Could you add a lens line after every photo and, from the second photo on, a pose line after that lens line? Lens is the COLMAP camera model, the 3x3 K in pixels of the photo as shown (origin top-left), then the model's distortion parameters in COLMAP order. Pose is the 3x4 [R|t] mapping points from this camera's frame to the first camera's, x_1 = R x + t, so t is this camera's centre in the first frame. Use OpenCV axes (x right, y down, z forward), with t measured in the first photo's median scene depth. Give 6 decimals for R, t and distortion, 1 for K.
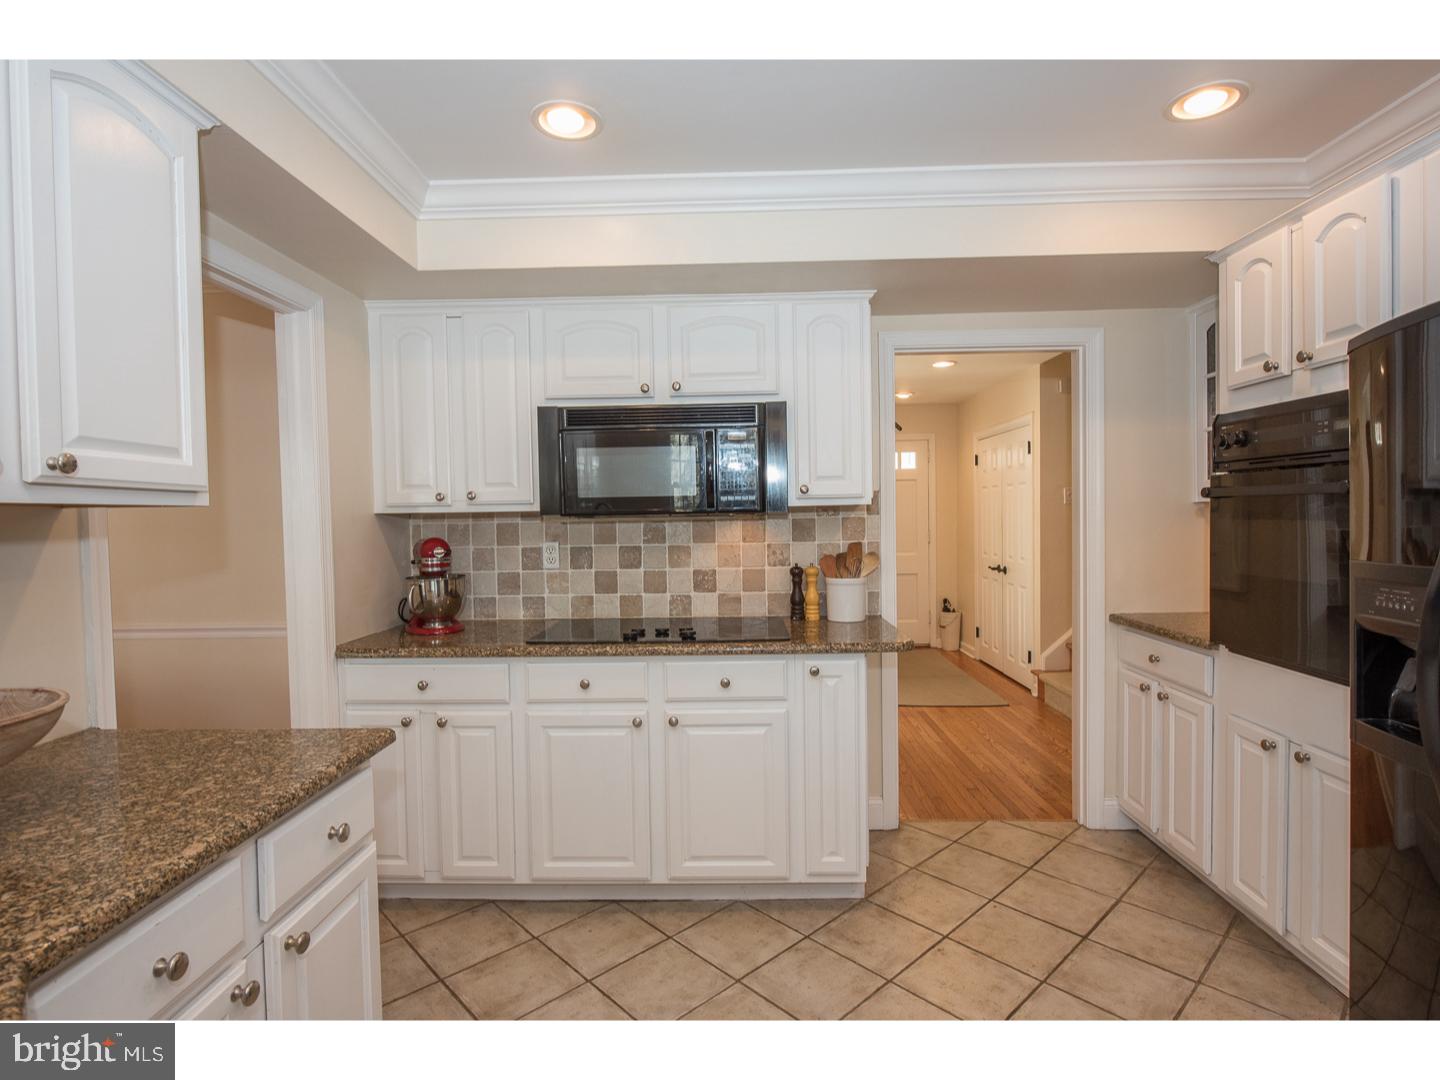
lens RADIAL K [[742.4, 0, 722.3], [0, 742.4, 541.2], [0, 0, 1]] dist [0.046965, 0.000699]
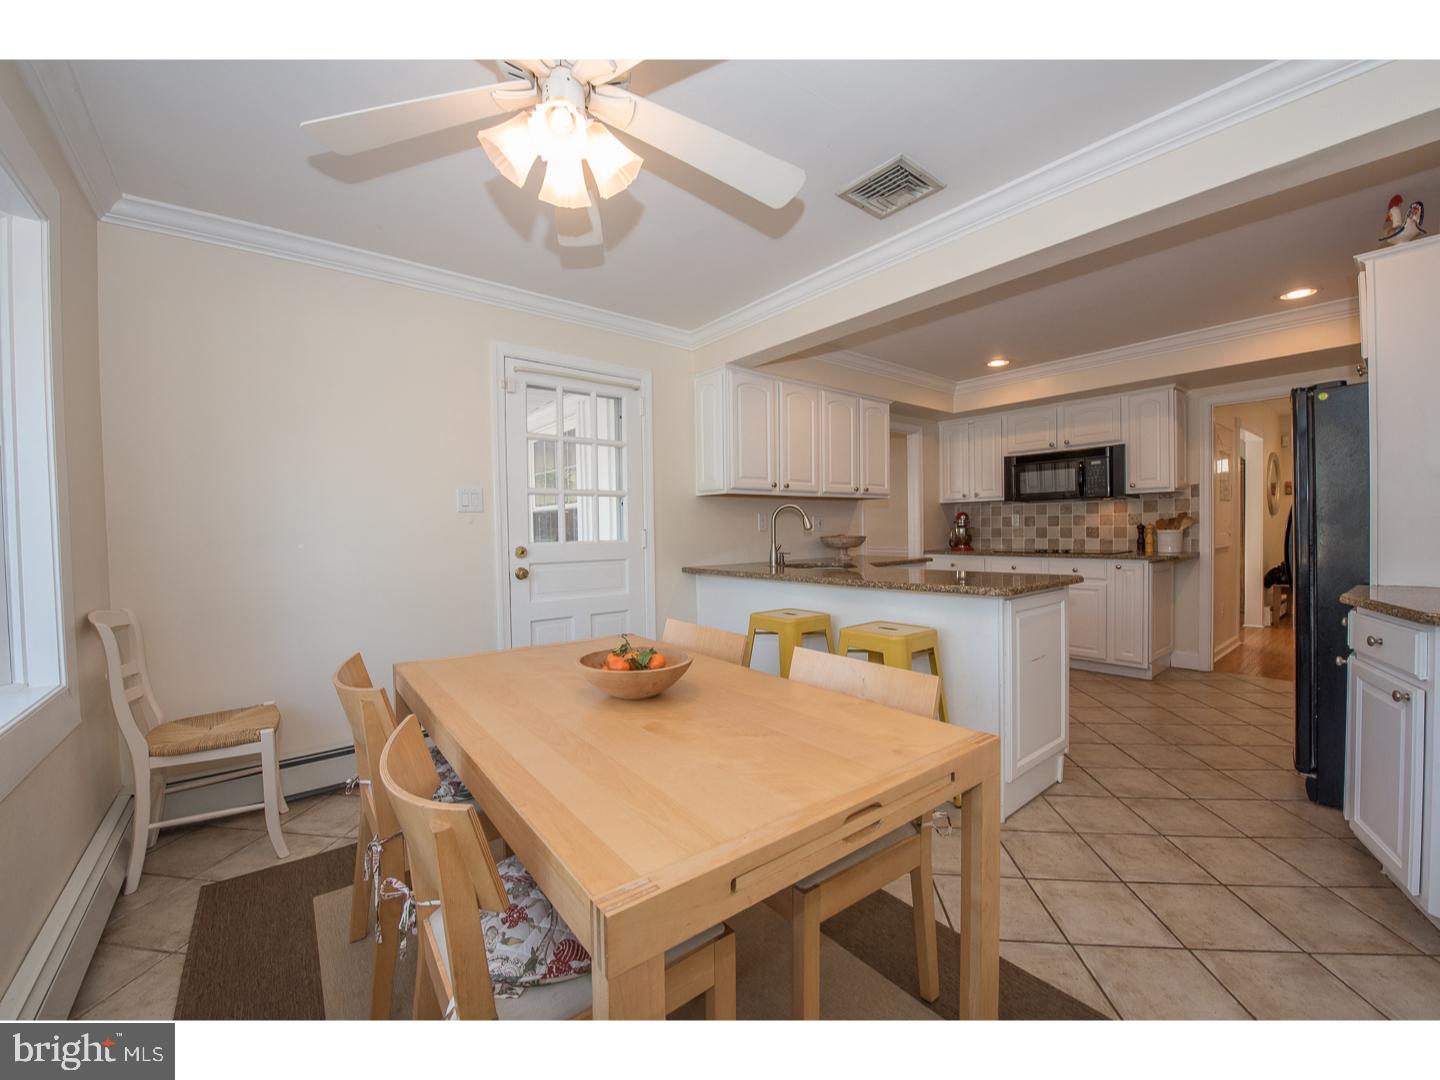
lens RADIAL K [[575.0, 0, 711.1], [0, 575.0, 537.2], [0, 0, 1]] dist [-0.013137, -0.000096]
pose [[0.629149, 0.016760, -0.777104, 0.588831], [-0.020109, 0.999784, 0.005283, 0.086813], [0.777025, 0.012303, 0.629350, -0.882464]]
